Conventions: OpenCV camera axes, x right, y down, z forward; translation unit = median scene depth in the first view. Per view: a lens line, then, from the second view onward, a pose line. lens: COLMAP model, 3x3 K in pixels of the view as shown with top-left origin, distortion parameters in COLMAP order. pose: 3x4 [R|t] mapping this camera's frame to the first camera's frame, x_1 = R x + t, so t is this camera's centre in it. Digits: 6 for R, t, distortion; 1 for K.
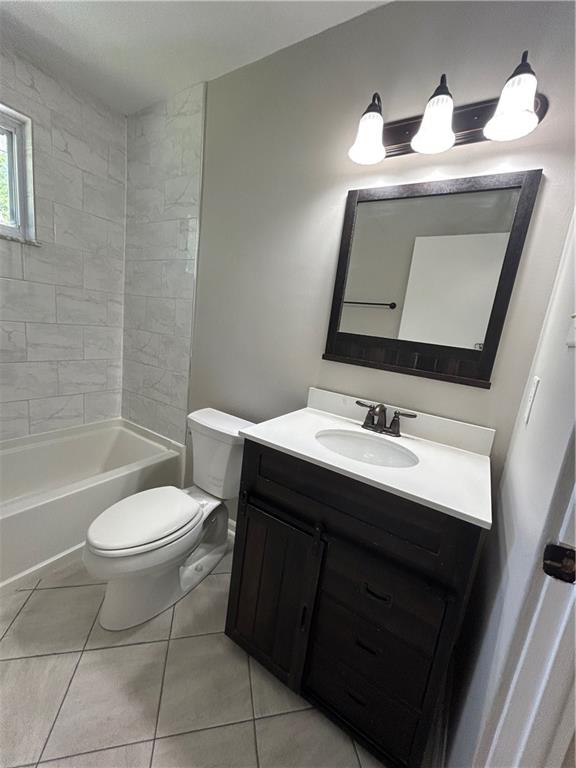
lens RADIAL K [[310.7, 0, 289.4], [0, 310.7, 381.4], [0, 0, 1]] dist [0.000511, 0.000625]
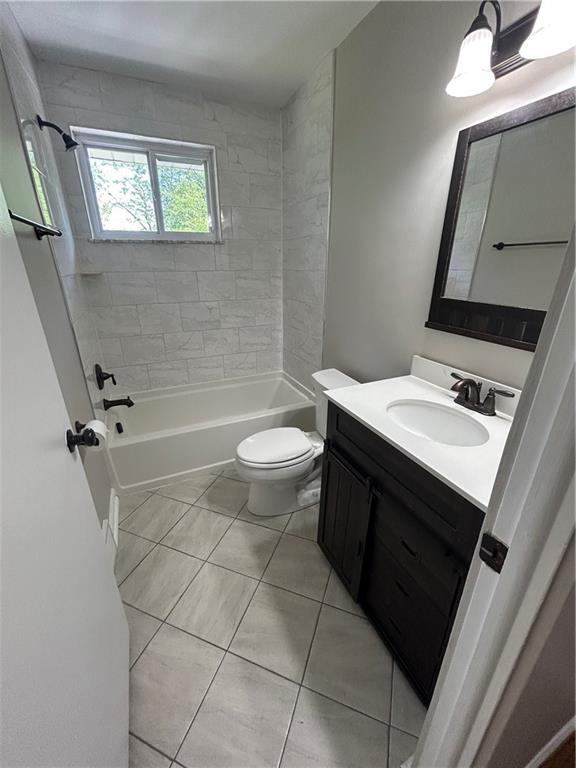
lens RADIAL K [[310.4, 0, 289.7], [0, 310.4, 382.1], [0, 0, 1]] dist [-0.001840, -0.000351]
pose [[0.832533, 0.087289, -0.547055, 0.251767], [-0.006400, 0.988958, 0.148059, -0.035799], [0.553939, -0.119763, 0.823899, -0.043425]]
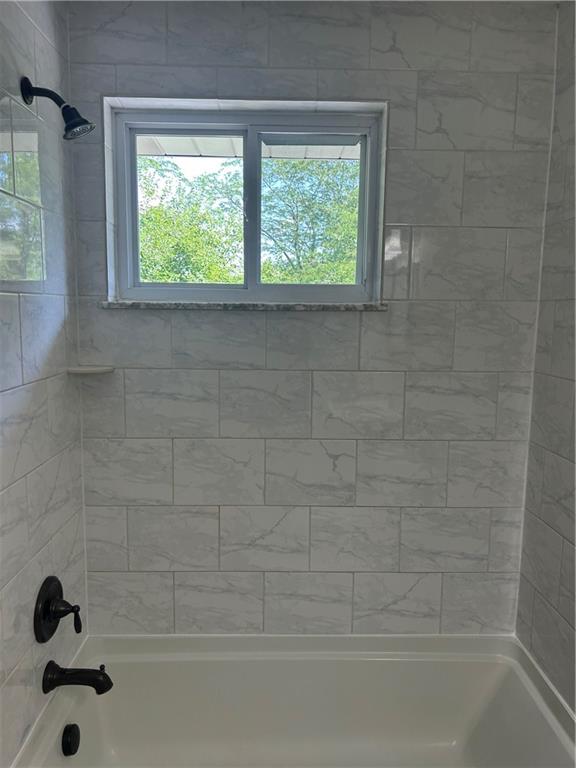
lens RADIAL K [[571.7, 0, 288.0], [0, 571.7, 384.0], [0, 0, 1]] dist [0.084219, -0.115046]
pose [[0.548735, -0.001995, -0.835994, -0.023316], [-0.105486, 0.991839, -0.071606, -0.215004], [0.829315, 0.127478, 0.544046, 0.311926]]
